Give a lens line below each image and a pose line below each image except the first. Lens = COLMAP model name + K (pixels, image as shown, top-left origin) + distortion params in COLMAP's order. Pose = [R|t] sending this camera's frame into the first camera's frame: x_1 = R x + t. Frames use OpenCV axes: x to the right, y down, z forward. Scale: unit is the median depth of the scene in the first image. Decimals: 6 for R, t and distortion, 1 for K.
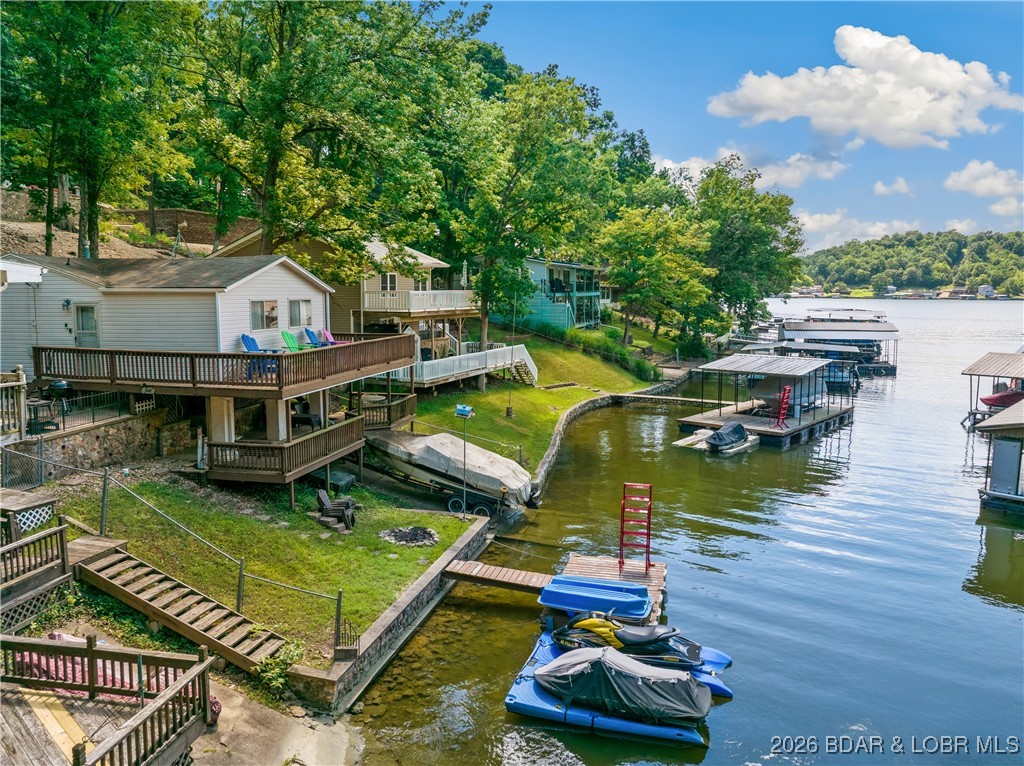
lens RADIAL K [[733.8, 0, 512.0], [0, 733.8, 383.0], [0, 0, 1]] dist [-0.032687, -0.001498]
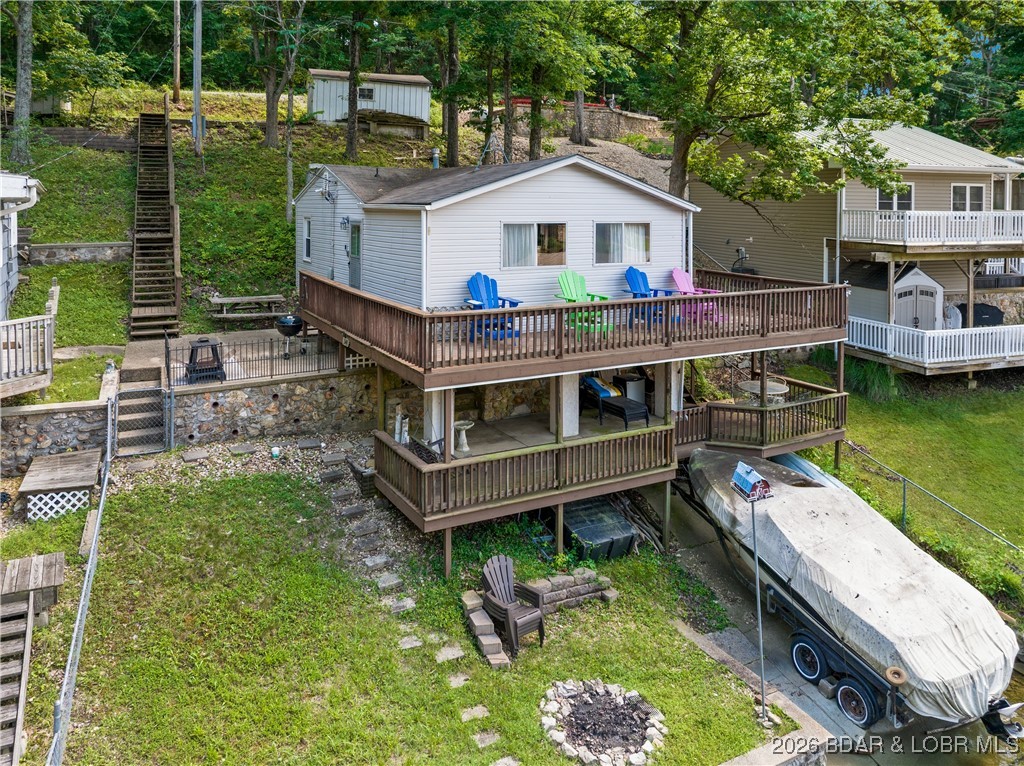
lens RADIAL K [[773.4, 0, 509.8], [0, 773.4, 215.4], [0, 0, 1]] dist [-0.011492, -0.005568]
pose [[0.677330, 0.012632, -0.735571, 0.151263], [-0.097323, 0.992603, -0.072571, -0.061868], [0.729214, 0.120742, 0.673549, 0.471840]]
